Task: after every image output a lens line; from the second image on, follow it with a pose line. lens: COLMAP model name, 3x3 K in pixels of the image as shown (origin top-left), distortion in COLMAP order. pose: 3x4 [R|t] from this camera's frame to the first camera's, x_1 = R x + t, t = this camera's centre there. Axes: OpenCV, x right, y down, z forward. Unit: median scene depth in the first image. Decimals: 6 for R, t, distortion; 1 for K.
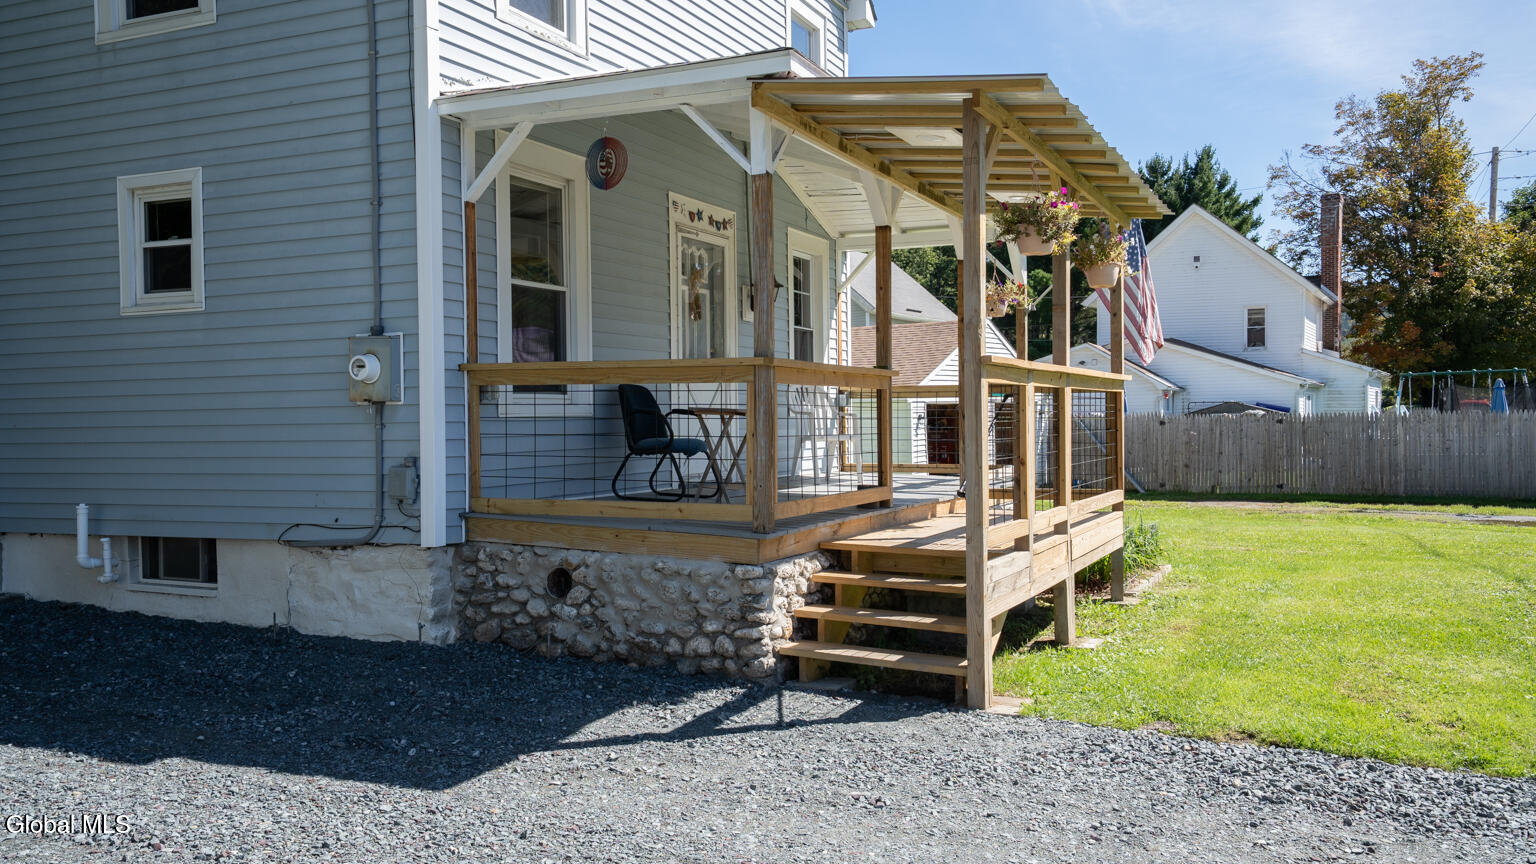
lens RADIAL K [[1327.3, 0, 684.4], [0, 1327.3, 433.7], [0, 0, 1]] dist [0.080504, 0.000948]
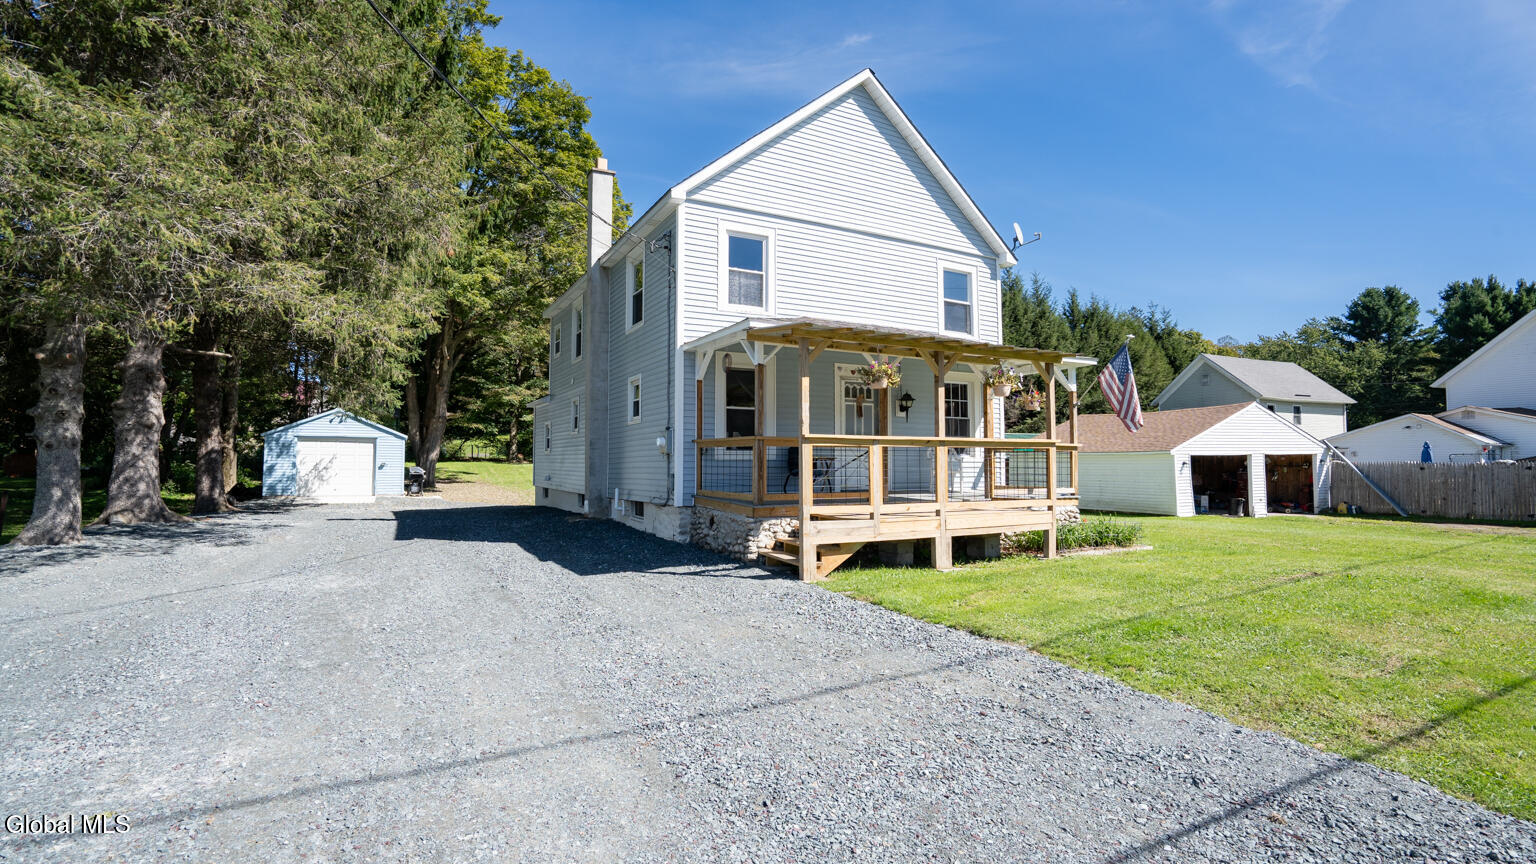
lens RADIAL K [[706.0, 0, 758.6], [0, 706.0, 435.0], [0, 0, 1]] dist [-0.059578, 0.022354]
pose [[0.805490, -0.015862, -0.592398, 0.782059], [-0.014824, 0.998790, -0.046901, 0.003290], [0.592425, 0.046560, 0.804279, -0.074268]]
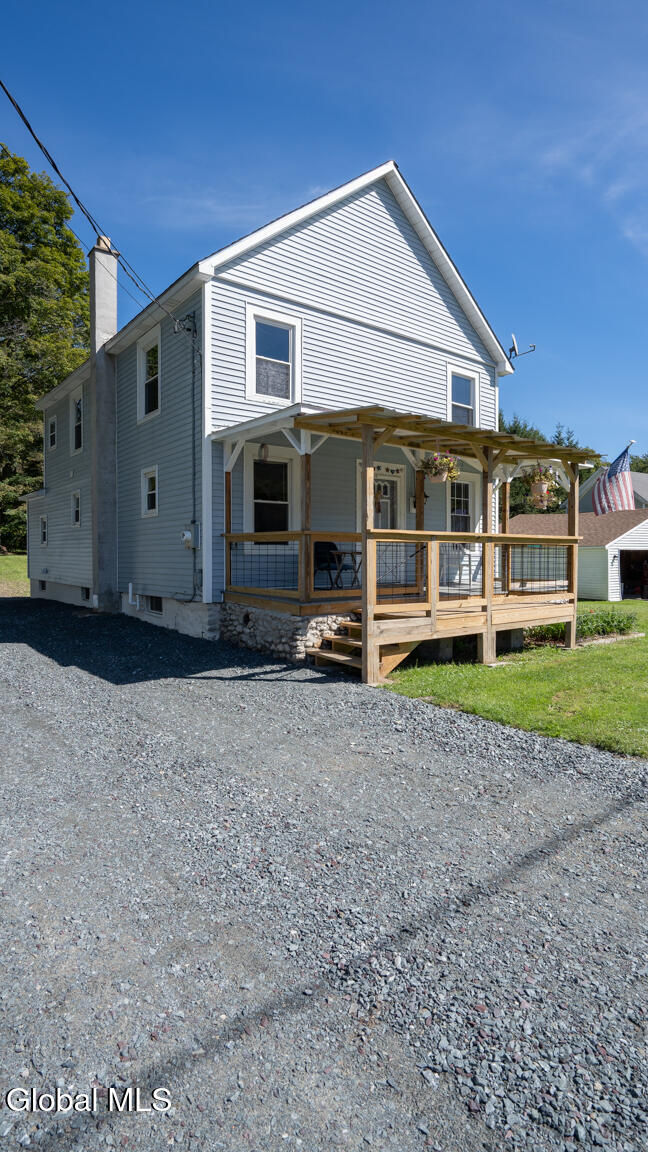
lens RADIAL K [[583.3, 0, 324.0], [0, 583.3, 576.0], [0, 0, 1]] dist [-0.033001, 0.001587]
pose [[0.901754, 0.024517, -0.431553, 0.503770], [-0.013350, 0.999494, 0.028888, -0.005755], [0.432043, -0.020289, 0.901625, 0.052620]]
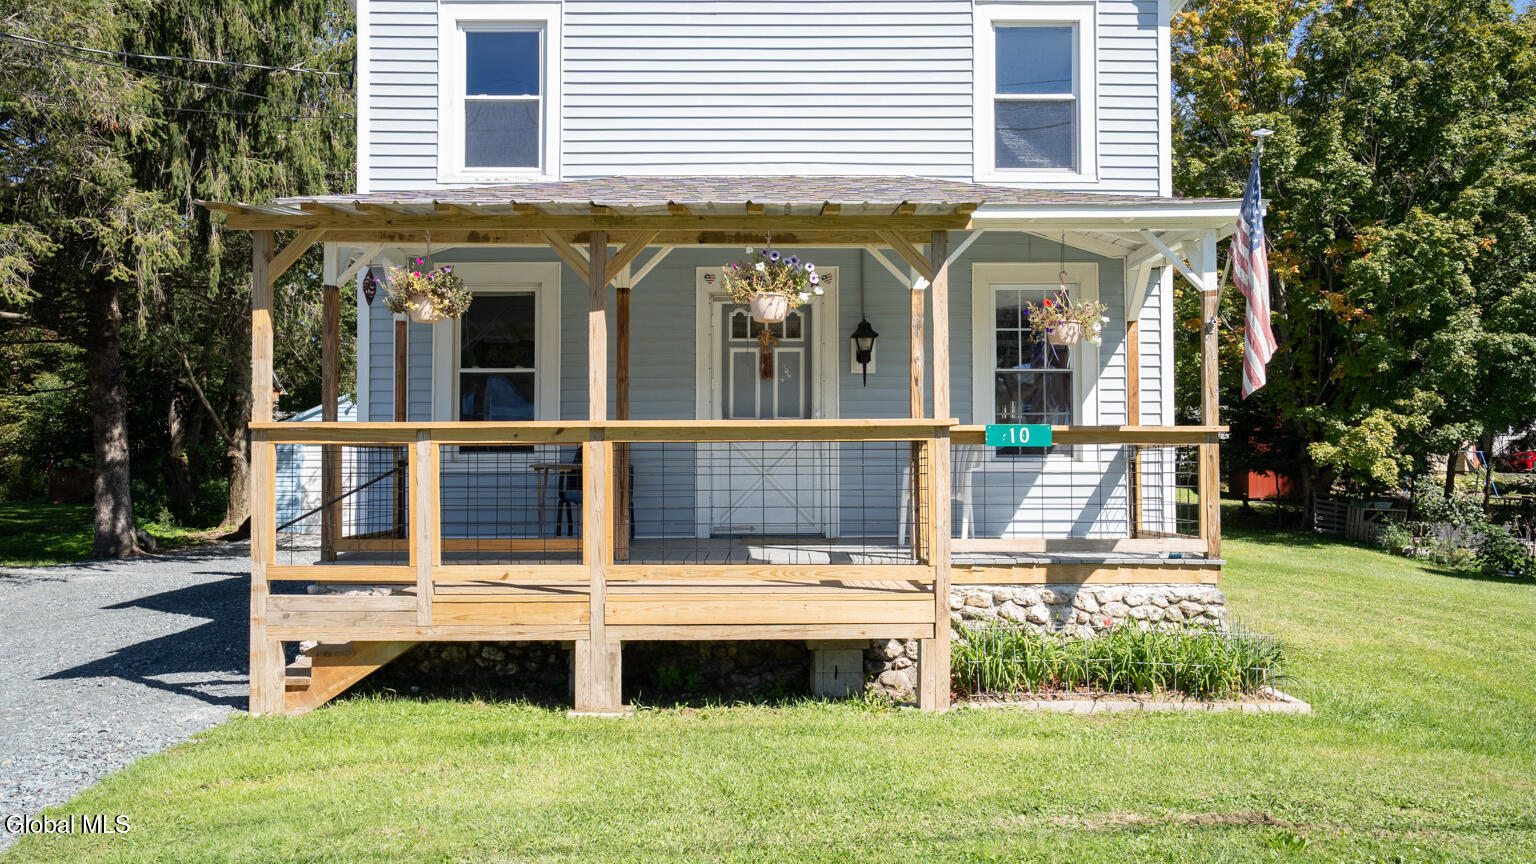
lens RADIAL K [[1381.1, 0, 768.0], [0, 1381.1, 432.0], [0, 0, 1]] dist [0.065556, -0.004237]
pose [[0.438406, -0.022580, -0.898494, 1.346168], [-0.011301, 0.999467, -0.030632, -0.013984], [0.898706, 0.023583, 0.437917, 0.715811]]
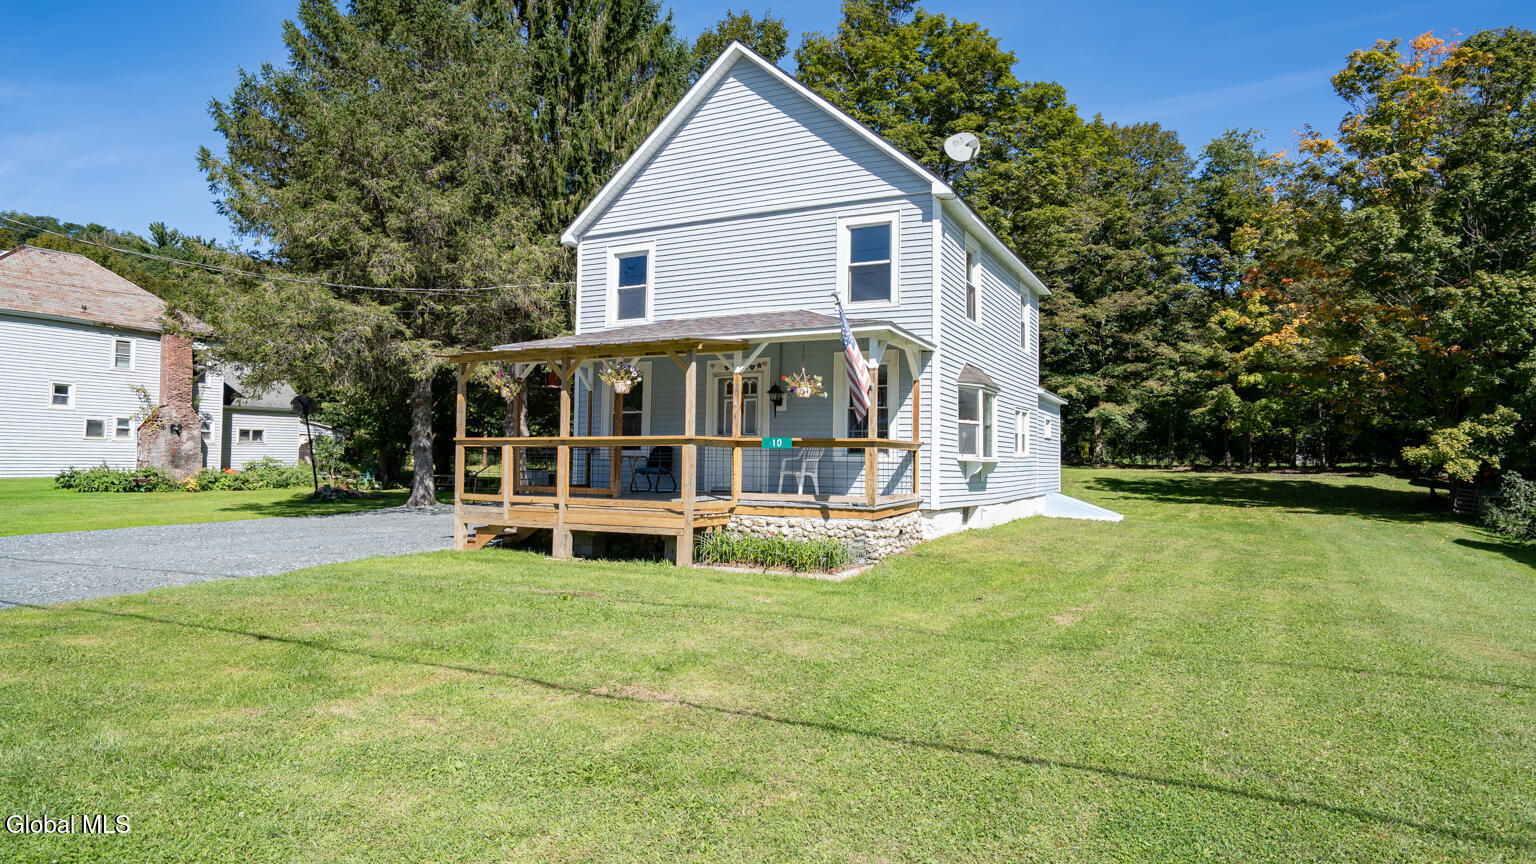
lens RADIAL K [[879.2, 0, 768.0], [0, 879.2, 432.0], [0, 0, 1]] dist [0.000622, 0.001029]
pose [[-0.015145, -0.029273, -0.999457, 1.923371], [-0.022406, 0.999330, -0.028930, -0.024472], [0.999634, 0.021956, -0.015791, 1.459004]]
